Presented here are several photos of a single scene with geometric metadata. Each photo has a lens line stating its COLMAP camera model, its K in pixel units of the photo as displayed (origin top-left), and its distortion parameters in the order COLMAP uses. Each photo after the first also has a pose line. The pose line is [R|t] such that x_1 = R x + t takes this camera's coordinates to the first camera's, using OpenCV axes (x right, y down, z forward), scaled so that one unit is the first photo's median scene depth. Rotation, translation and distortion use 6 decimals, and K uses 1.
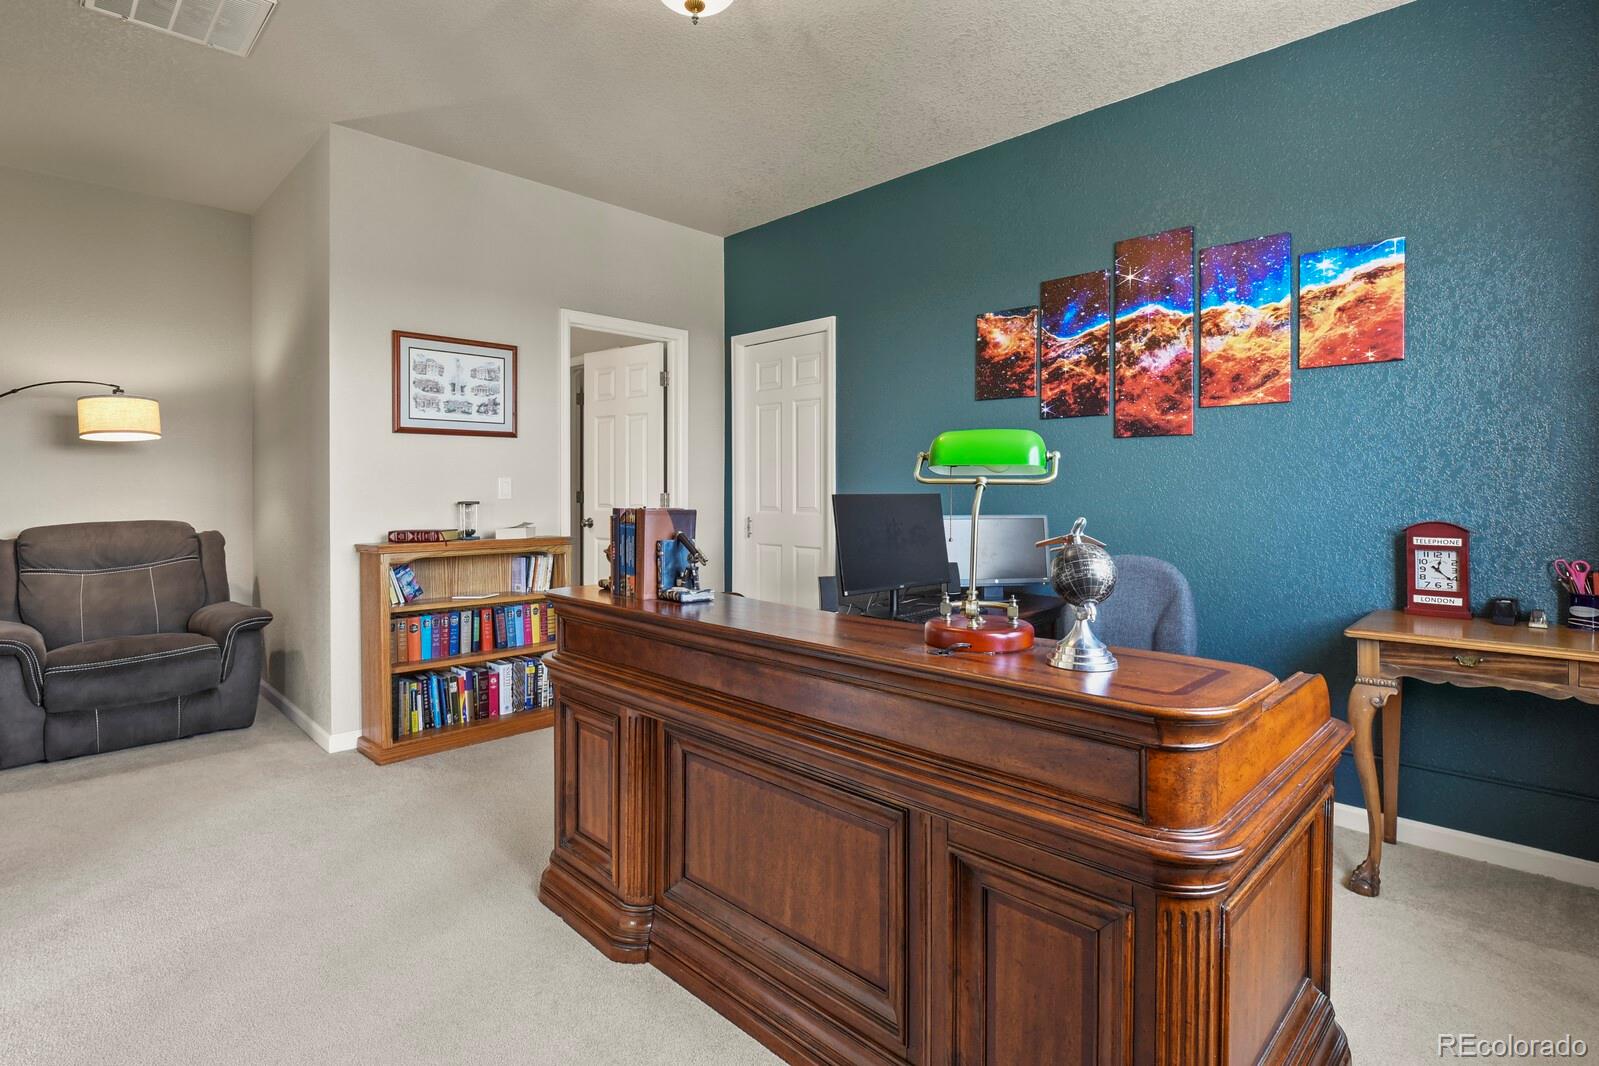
lens RADIAL K [[776.2, 0, 806.2], [0, 776.2, 495.5], [0, 0, 1]] dist [-0.010888, -0.001615]
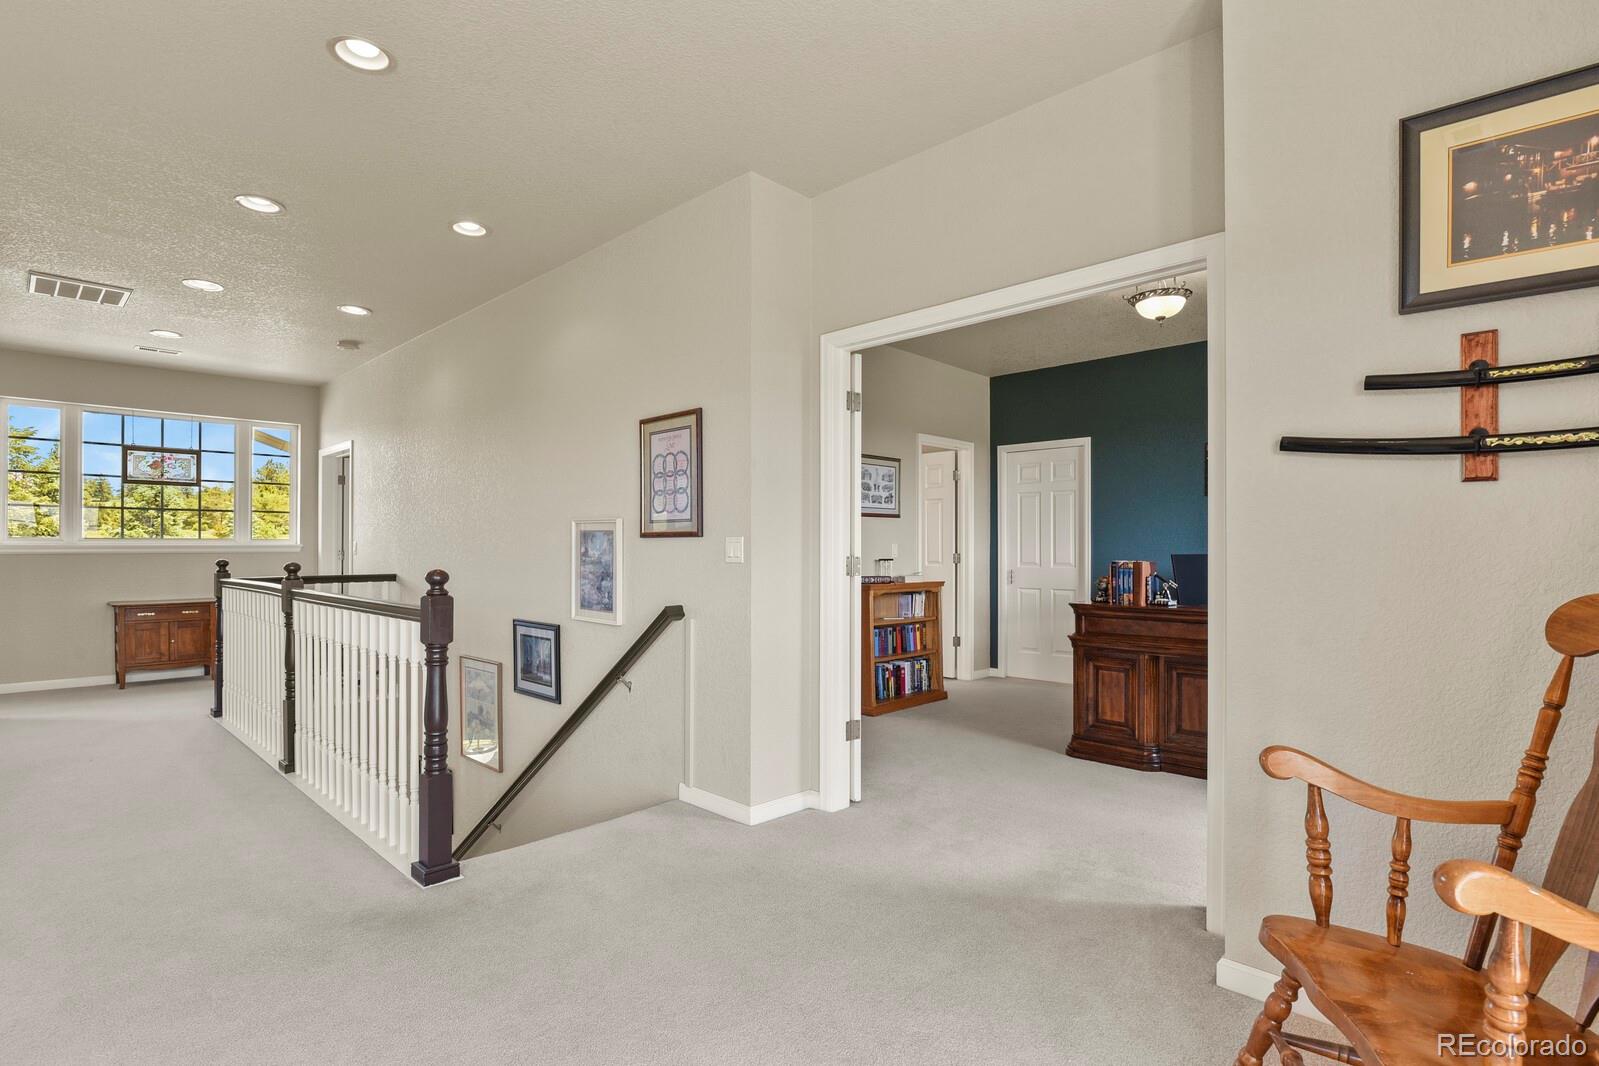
lens RADIAL K [[776.2, 0, 801.8], [0, 776.2, 540.6], [0, 0, 1]] dist [-0.010888, -0.001615]
pose [[0.999960, -0.000207, 0.008920, -0.618495], [0.000371, 0.999830, -0.018444, -0.000328], [-0.008914, 0.018447, 0.999790, -0.585457]]
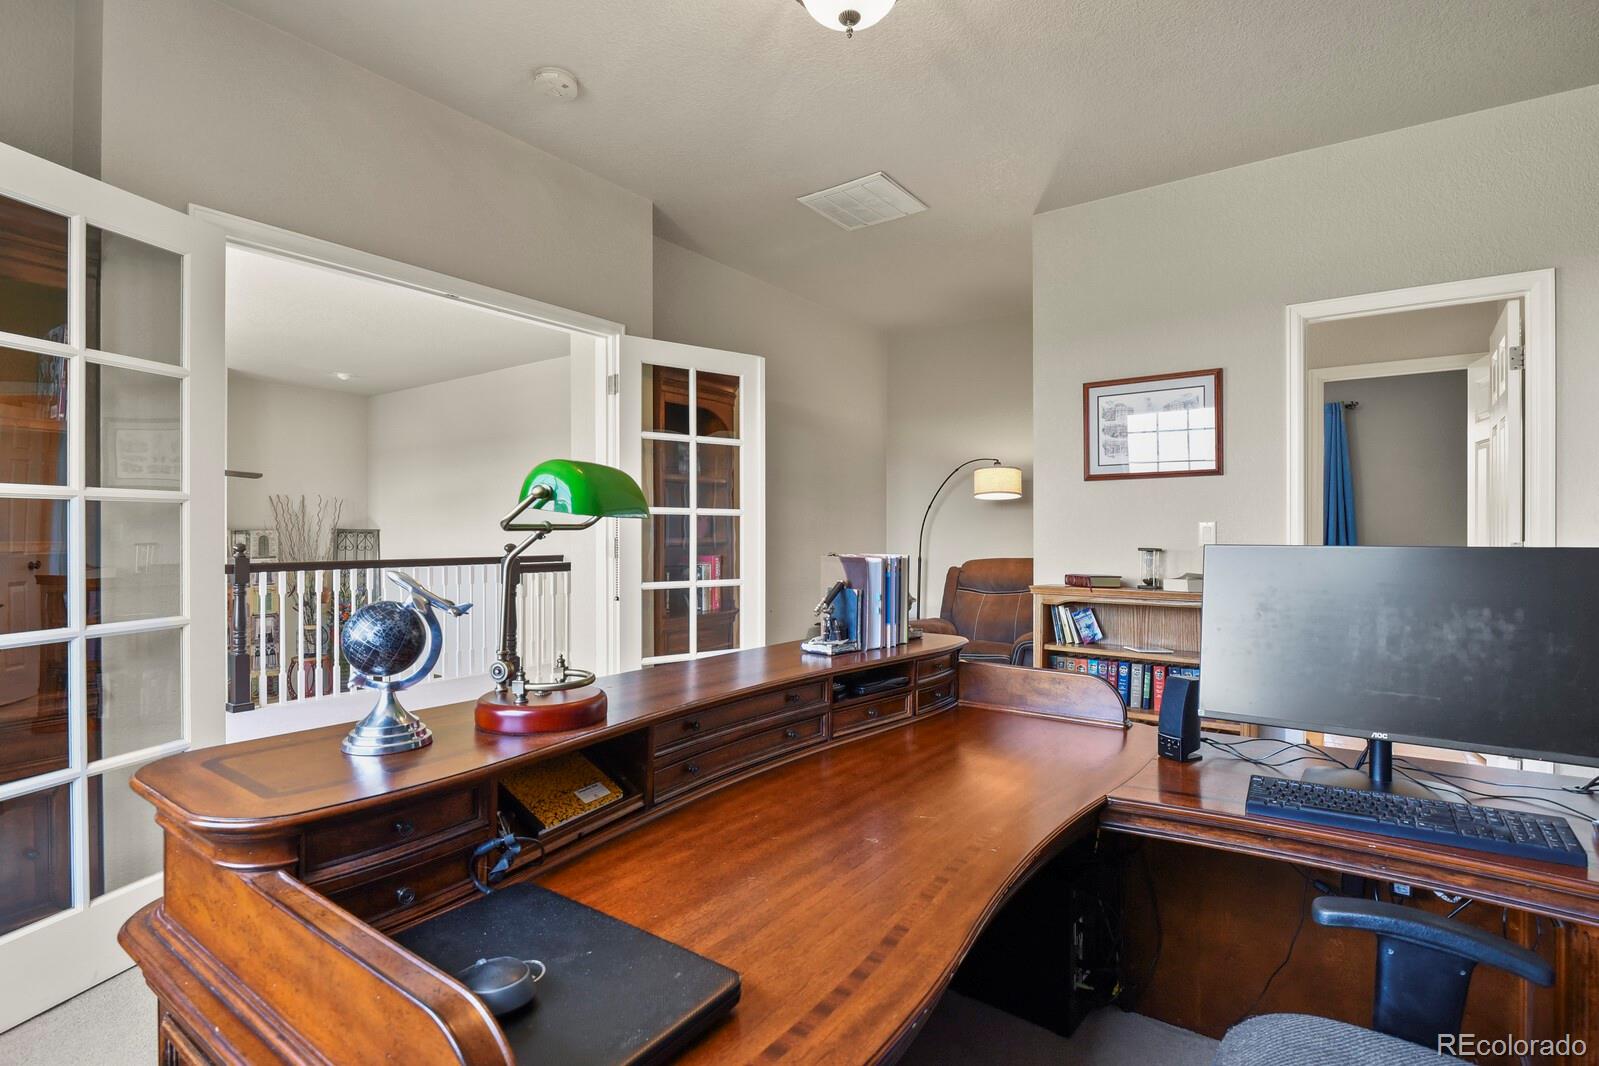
lens RADIAL K [[776.2, 0, 800.0], [0, 776.2, 533.5], [0, 0, 1]] dist [-0.010888, -0.001615]
pose [[0.156115, 0.000727, -0.987739, 0.420565], [-0.007282, 0.999973, -0.000415, -0.006413], [0.987712, 0.007258, 0.156116, 0.431154]]
